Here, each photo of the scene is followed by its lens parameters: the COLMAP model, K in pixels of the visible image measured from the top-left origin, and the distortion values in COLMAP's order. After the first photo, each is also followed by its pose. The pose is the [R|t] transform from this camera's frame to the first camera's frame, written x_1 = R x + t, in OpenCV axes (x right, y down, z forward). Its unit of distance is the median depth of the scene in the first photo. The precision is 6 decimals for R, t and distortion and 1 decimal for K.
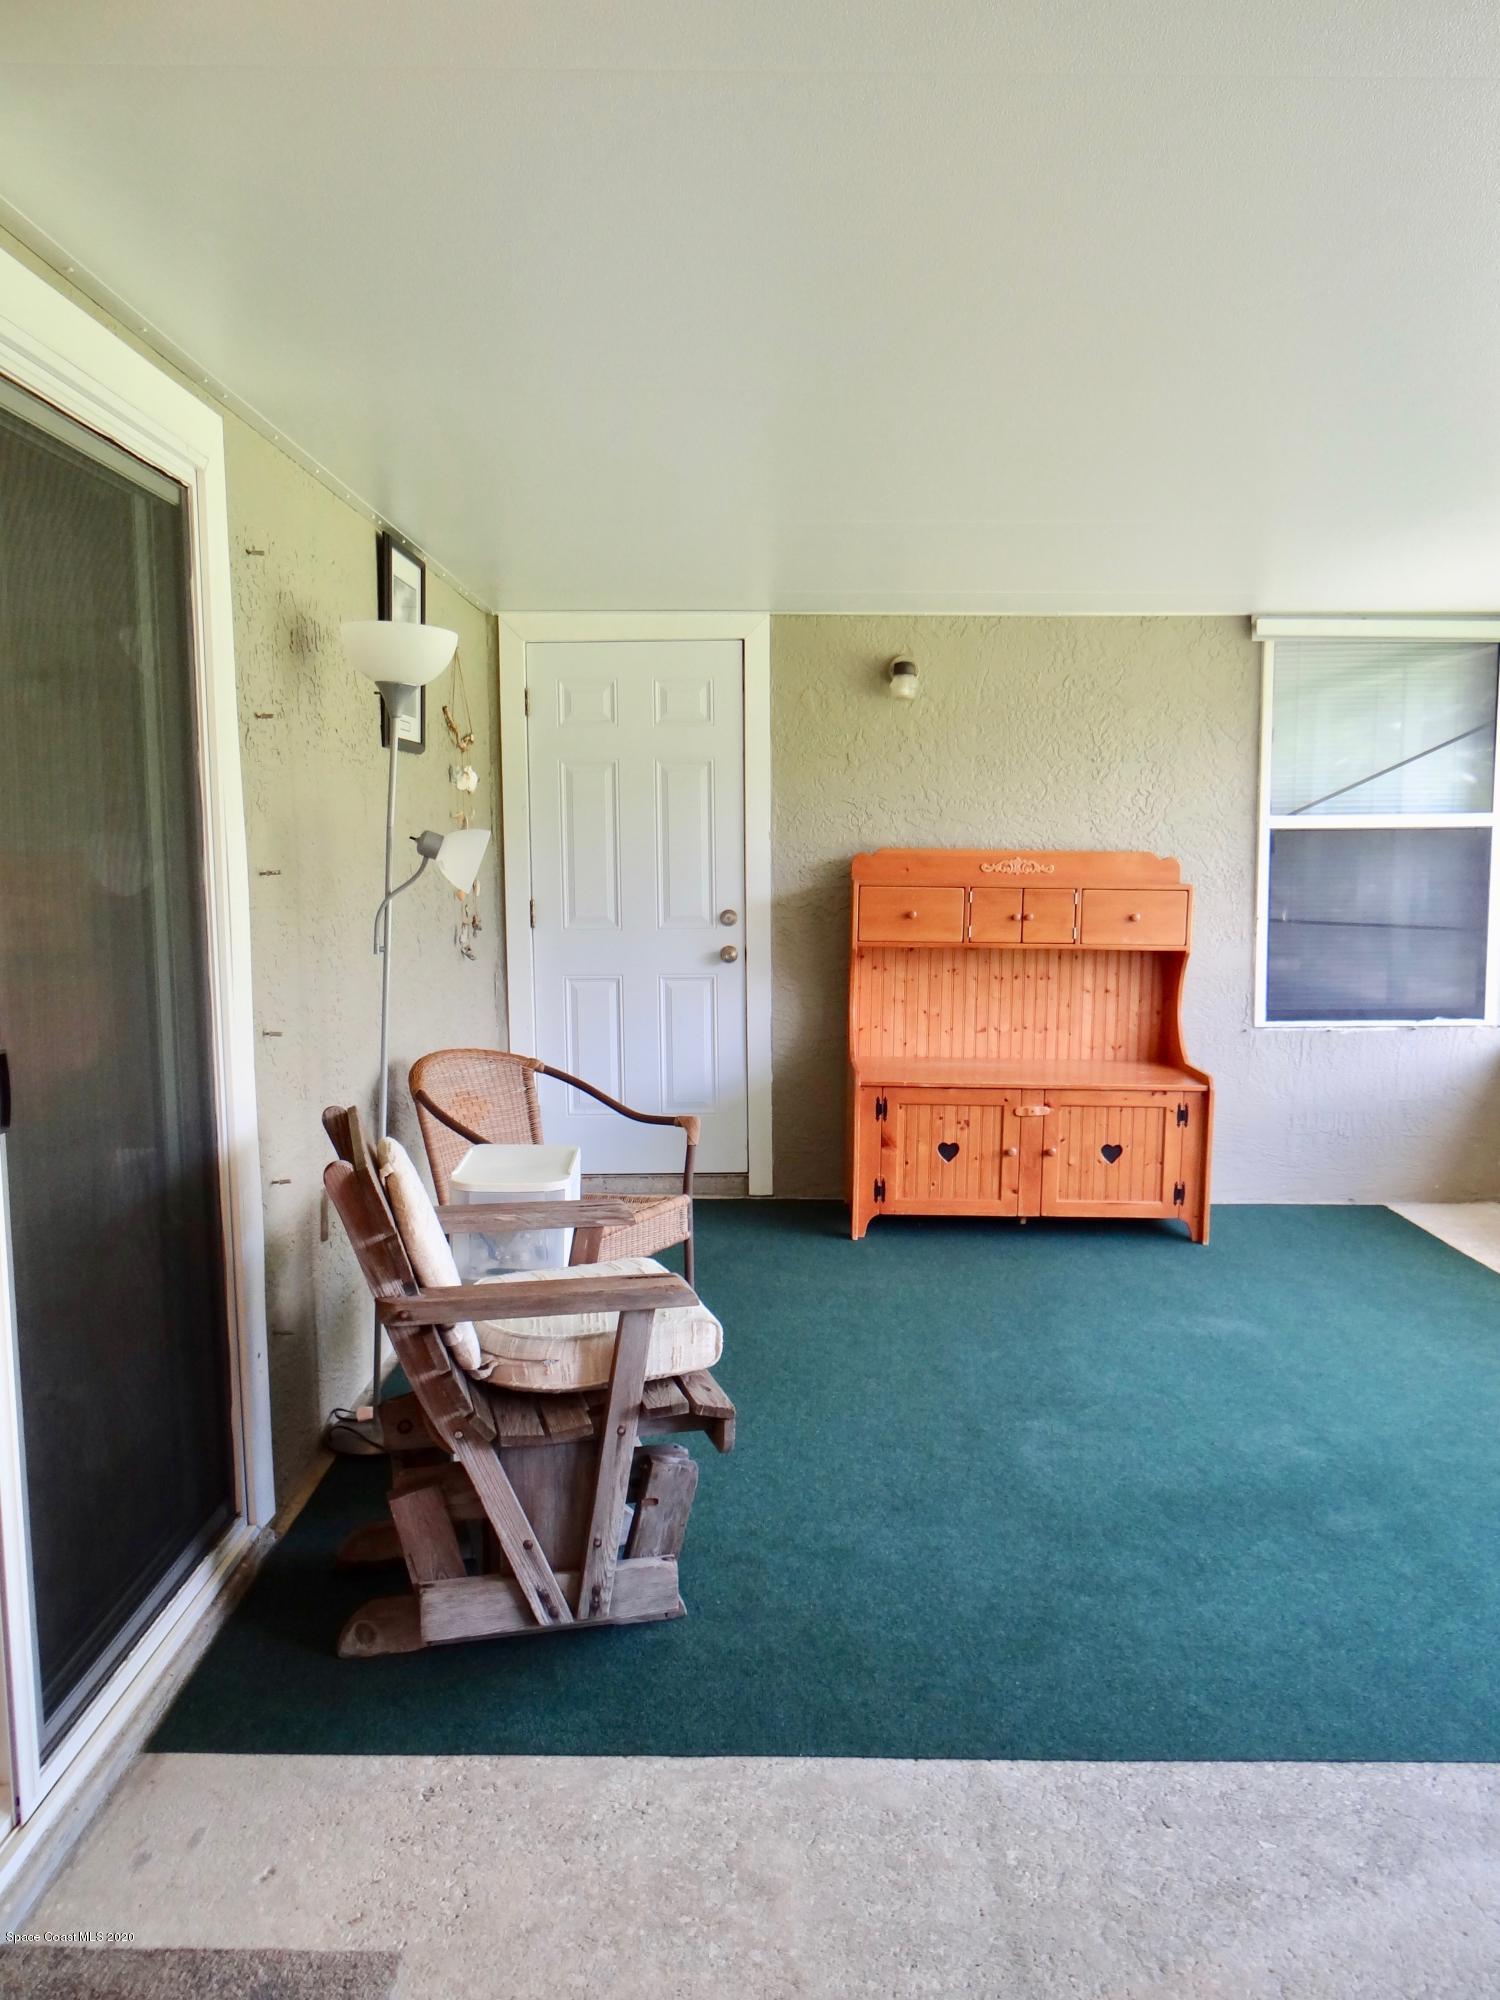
lens RADIAL K [[1596.5, 0, 747.9], [0, 1596.5, 1006.3], [0, 0, 1]] dist [0.009203, -0.004587]
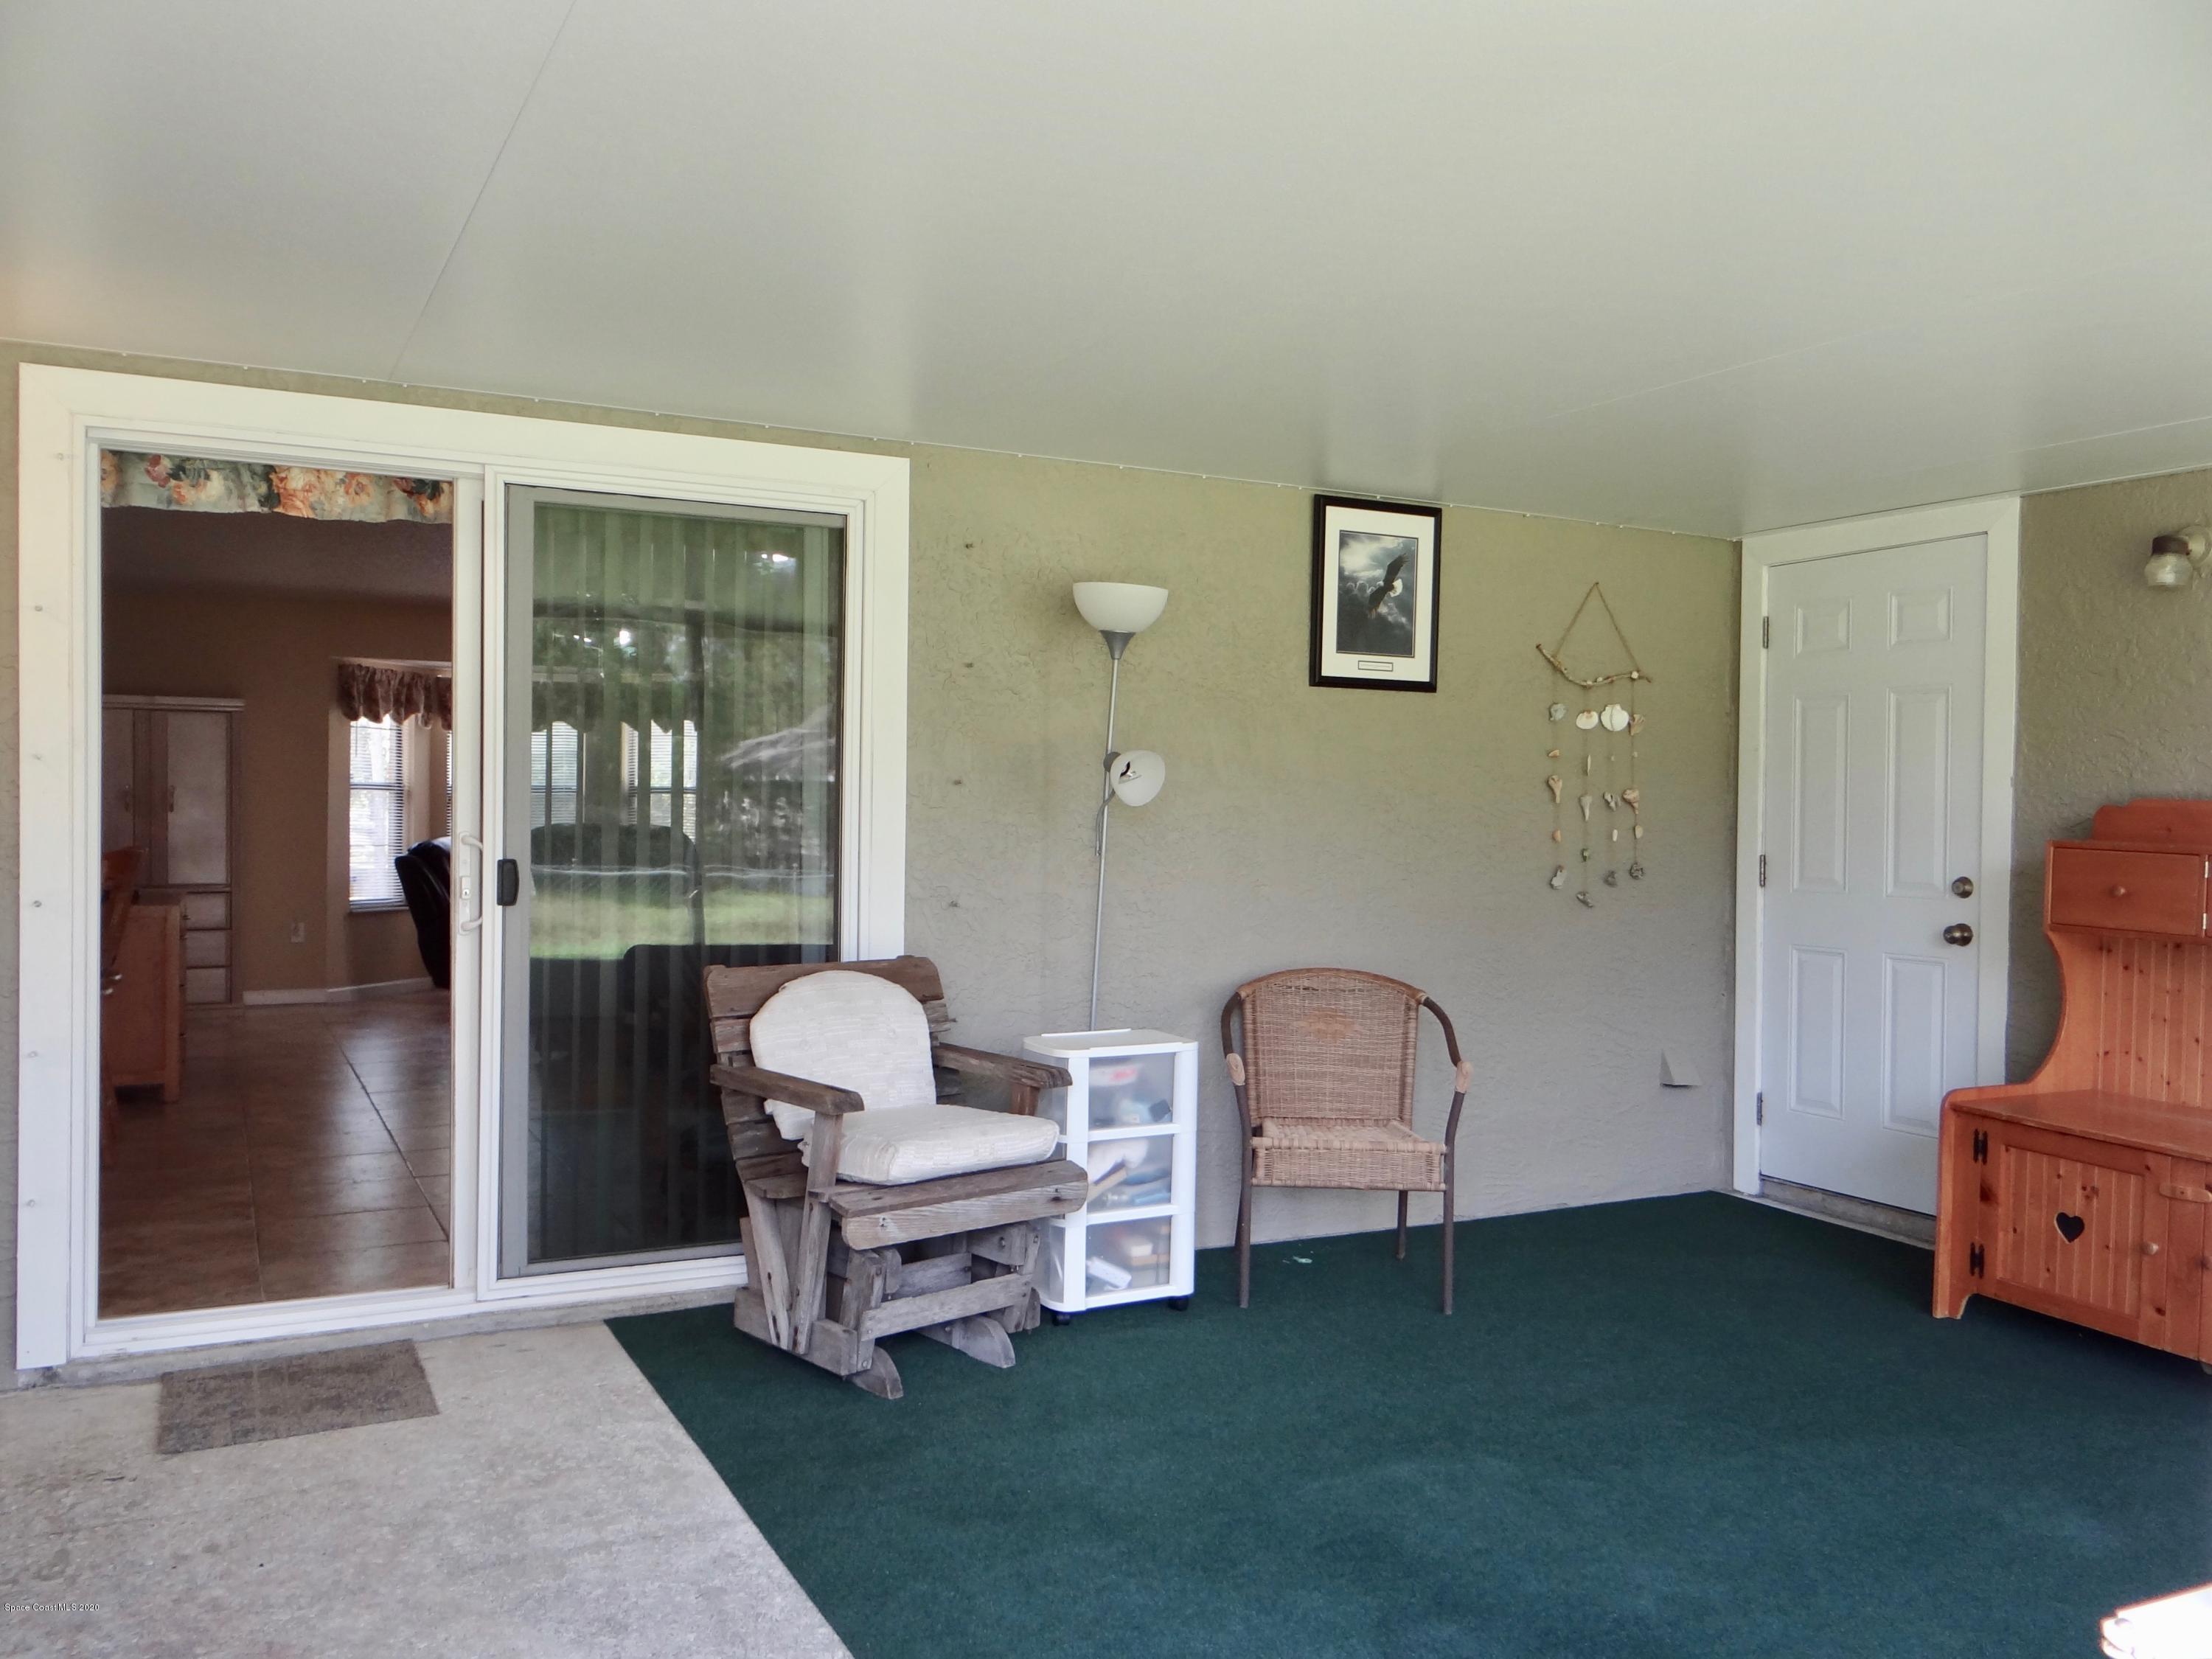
lens RADIAL K [[1765.7, 0, 1096.7], [0, 1765.7, 820.3], [0, 0, 1]] dist [0.009203, -0.004587]
pose [[0.463775, 0.021067, -0.885703, 0.608002], [-0.119317, 0.992095, -0.038880, -0.004280], [0.877882, 0.123711, 0.462622, 0.250048]]
